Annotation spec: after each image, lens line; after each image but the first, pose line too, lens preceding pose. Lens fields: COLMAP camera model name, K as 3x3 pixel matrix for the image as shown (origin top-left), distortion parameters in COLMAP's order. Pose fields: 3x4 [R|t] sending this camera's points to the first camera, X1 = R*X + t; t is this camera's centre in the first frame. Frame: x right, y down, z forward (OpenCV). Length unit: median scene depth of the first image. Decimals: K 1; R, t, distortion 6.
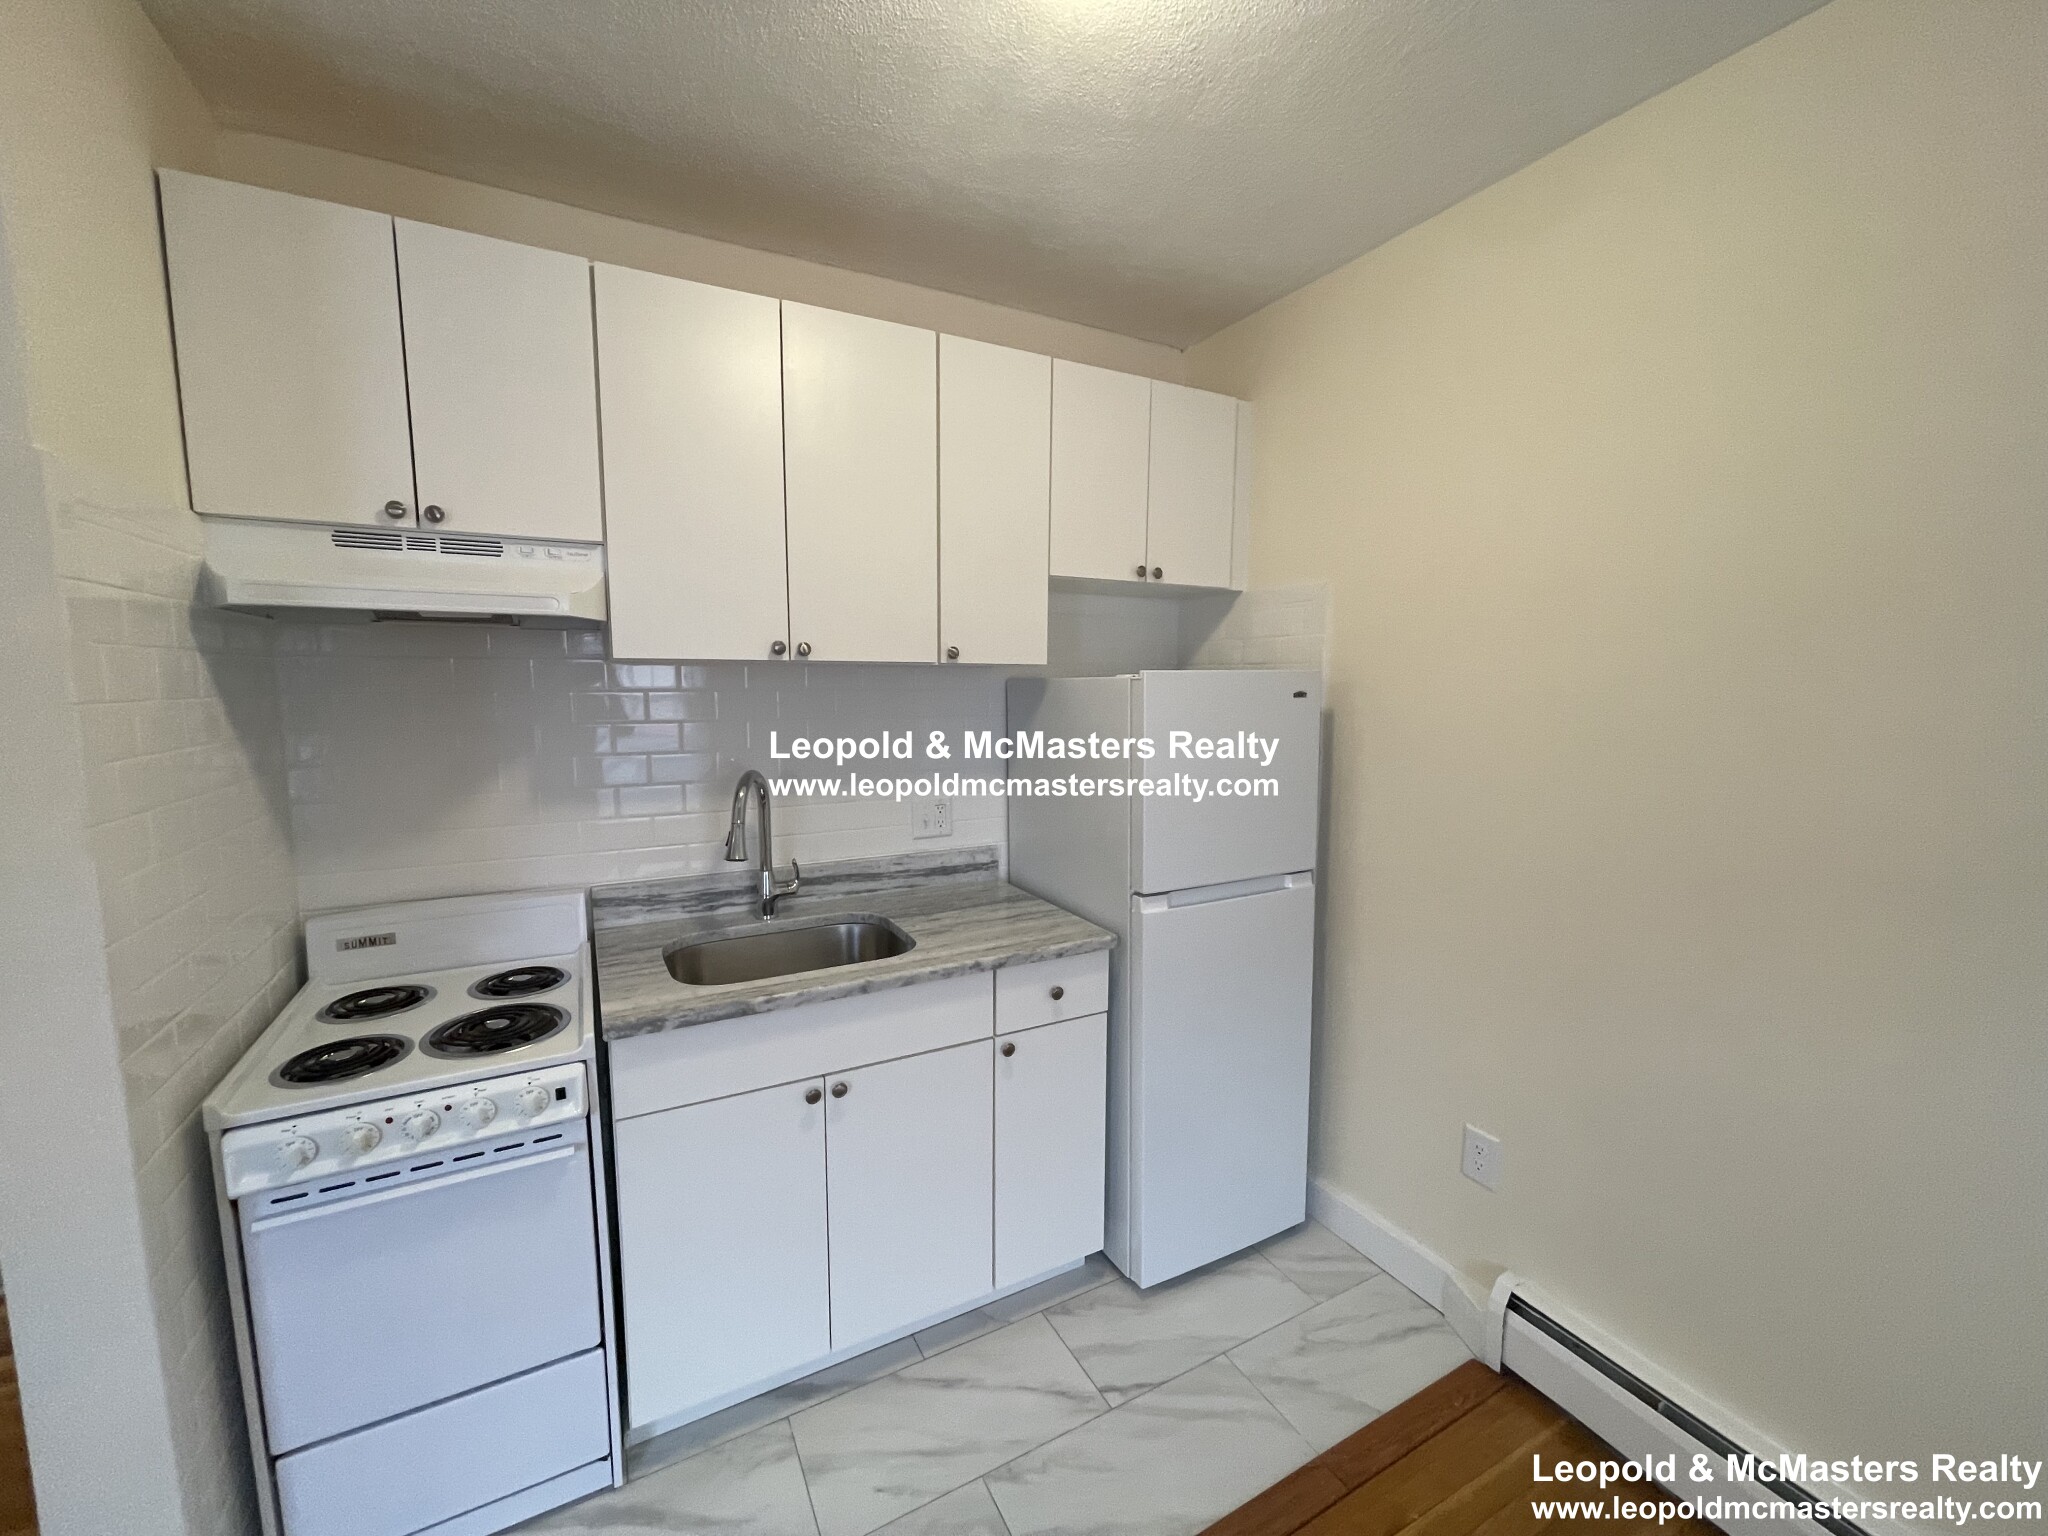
lens RADIAL K [[830.1, 0, 1018.7], [0, 830.1, 773.8], [0, 0, 1]] dist [0.004060, -0.000701]
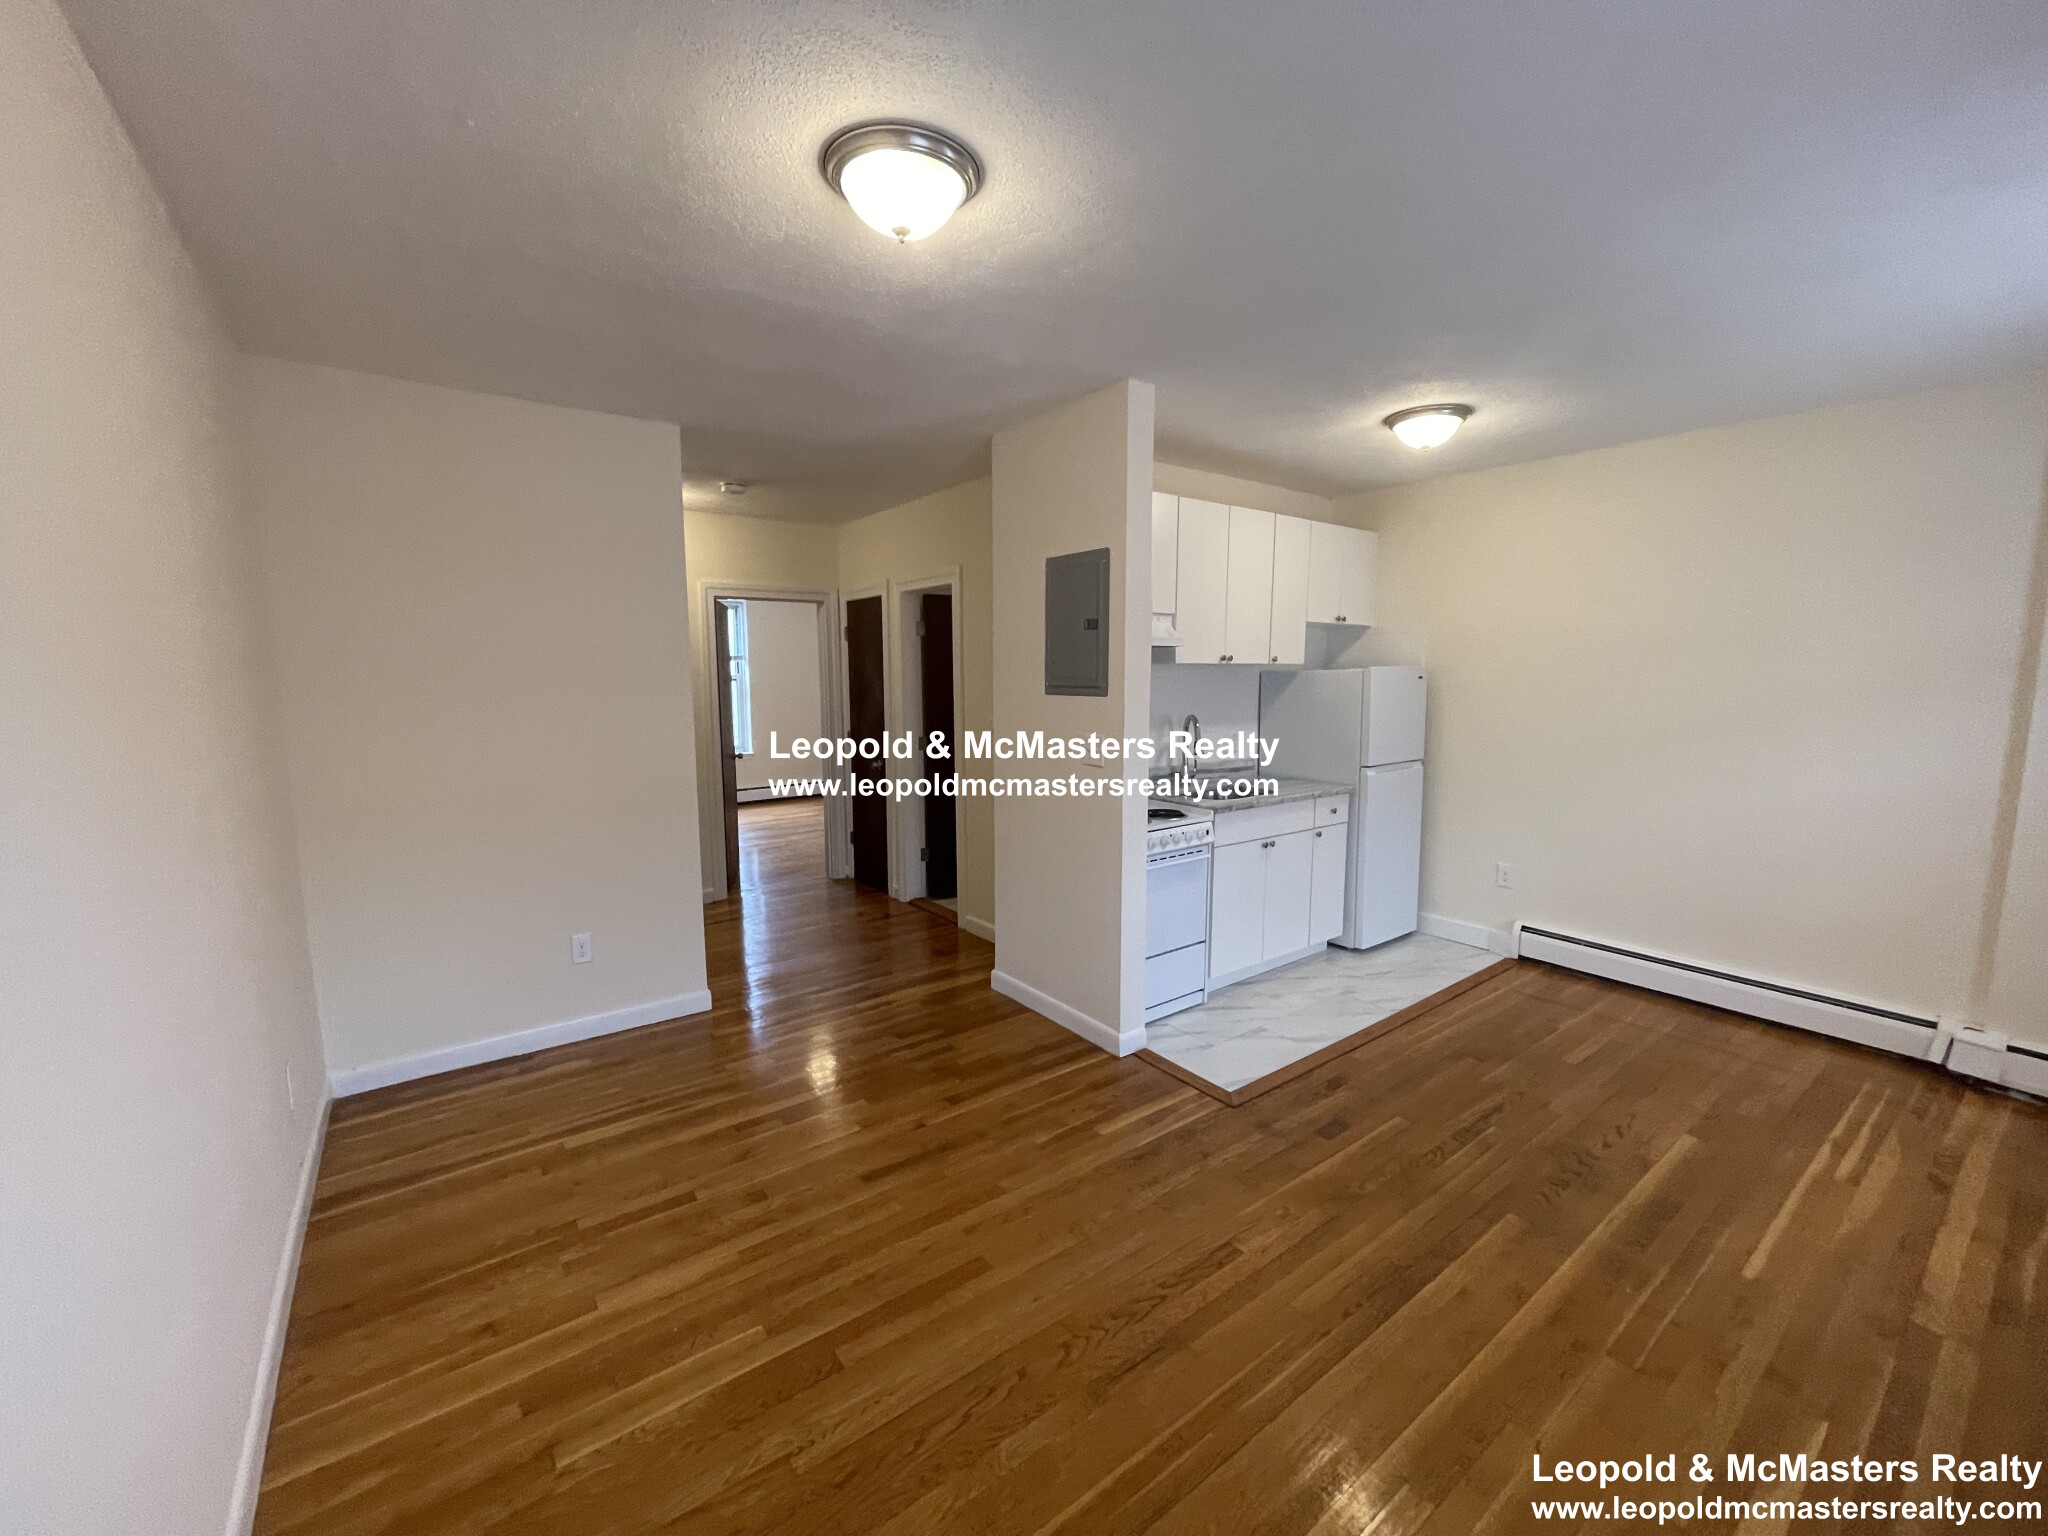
lens RADIAL K [[830.1, 0, 1023.7], [0, 830.1, 775.0], [0, 0, 1]] dist [0.004060, -0.000701]
pose [[0.988333, -0.025501, 0.150160, -1.070916], [0.024442, 0.999662, 0.008892, 0.121500], [-0.150336, -0.005118, 0.988622, -1.047829]]
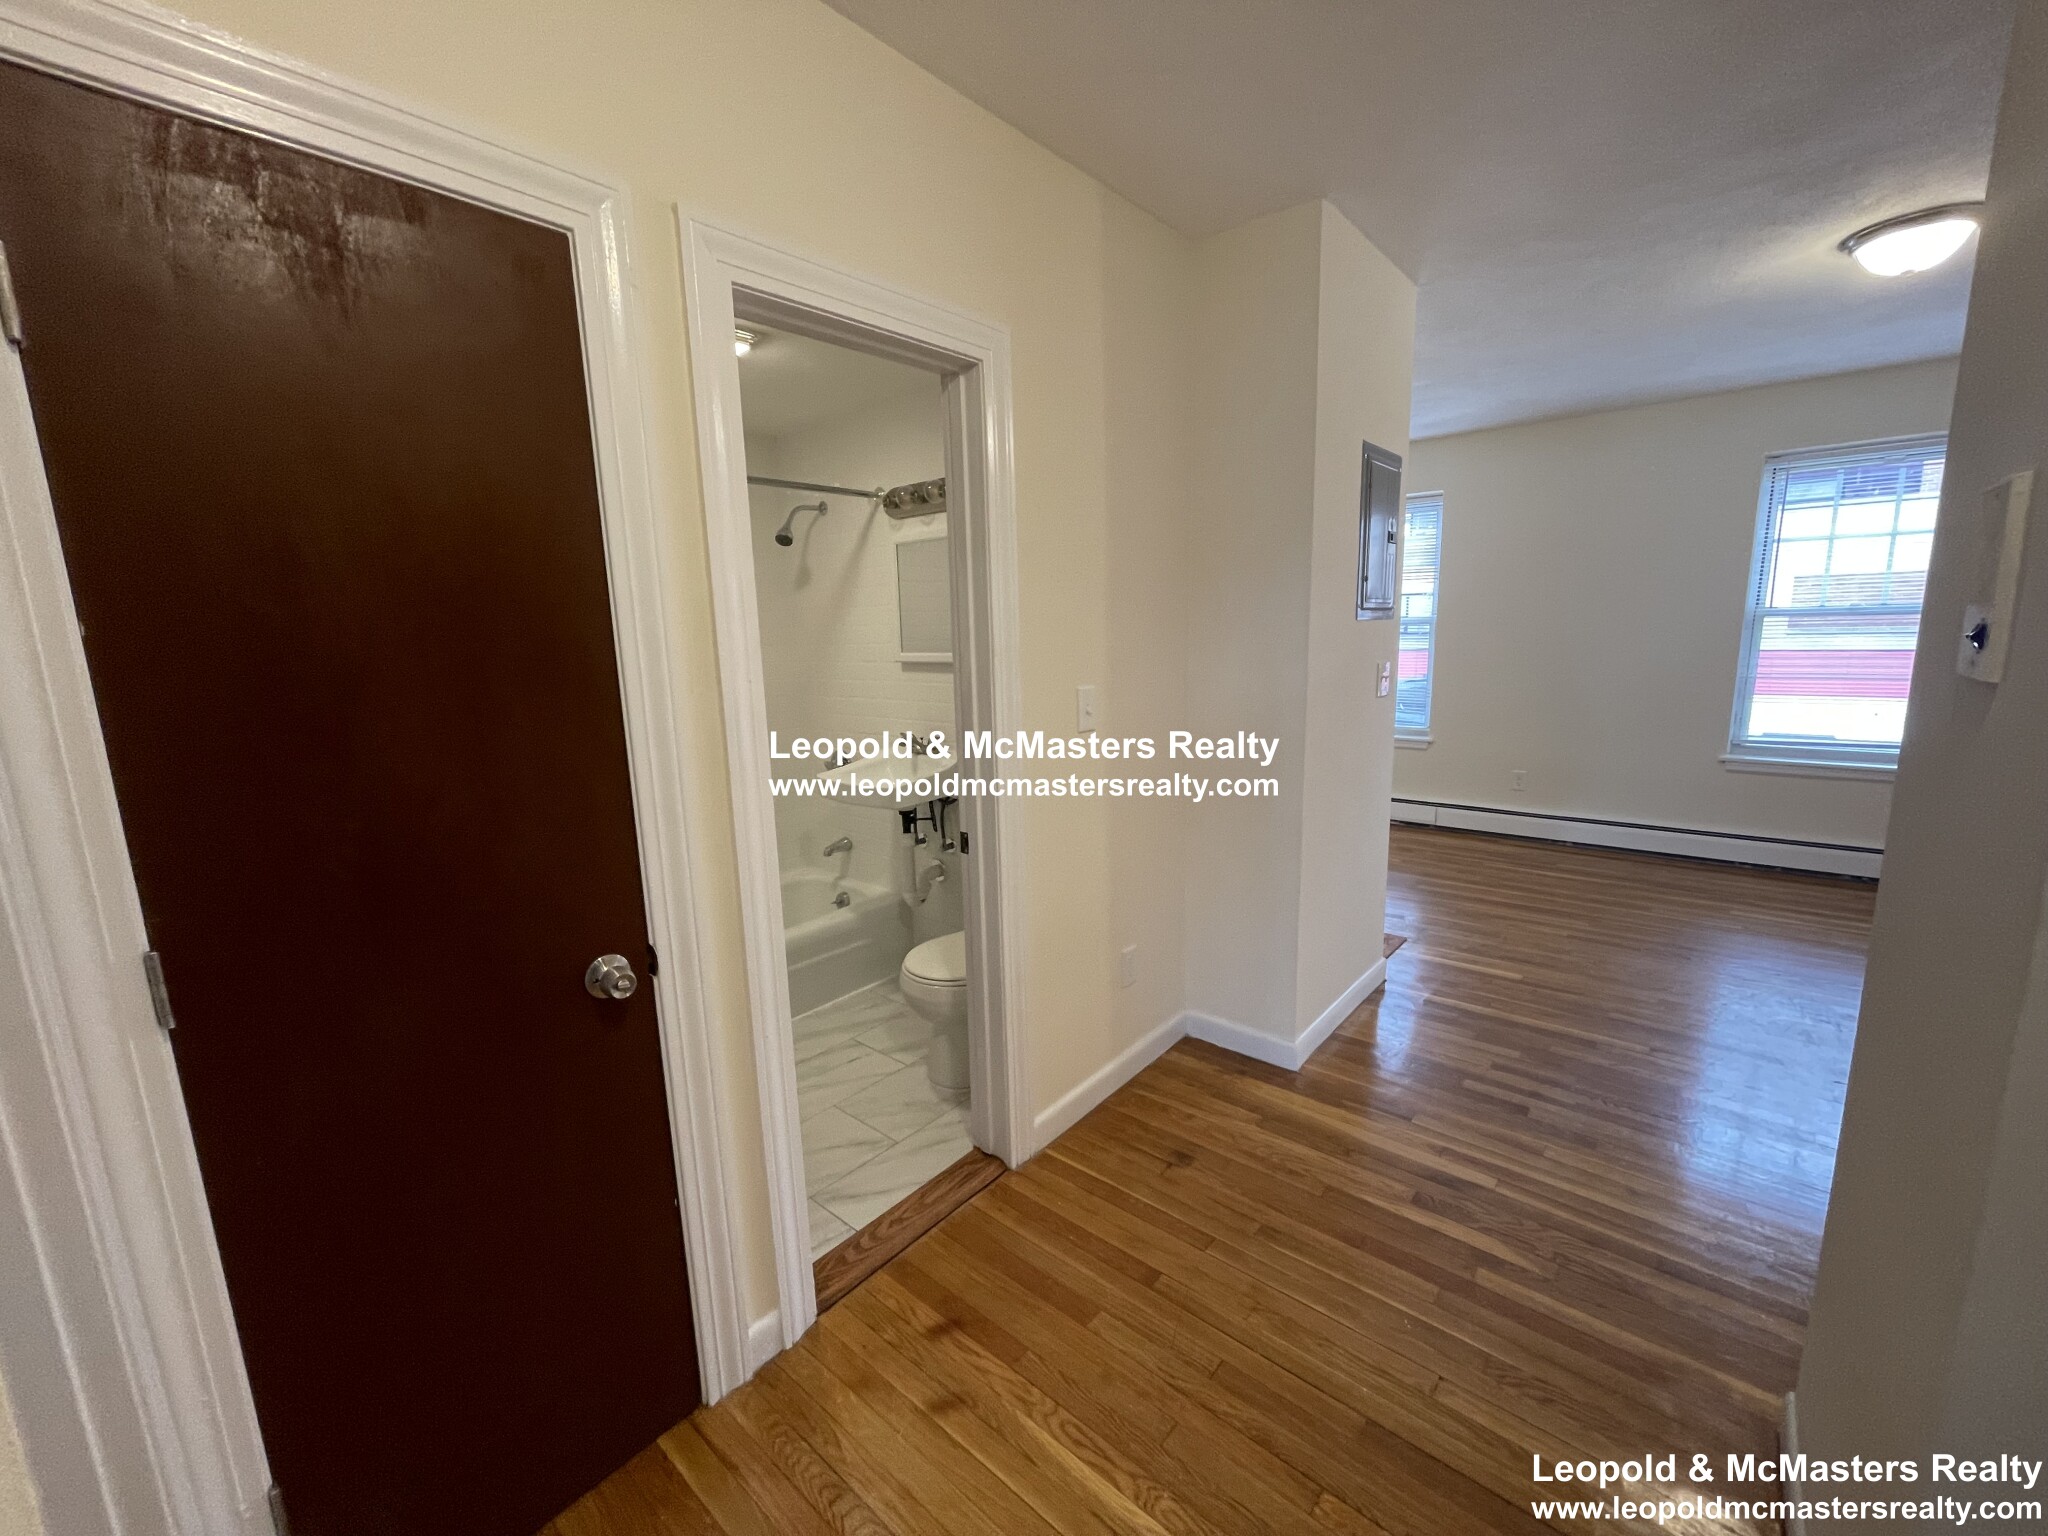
lens RADIAL K [[830.1, 0, 1021.6], [0, 830.1, 768.9], [0, 0, 1]] dist [0.004060, -0.000701]
pose [[-0.363215, -0.160632, 0.917754, -1.834276], [0.138918, 0.964679, 0.223824, -0.186837], [-0.921291, 0.208789, -0.328071, 1.566926]]
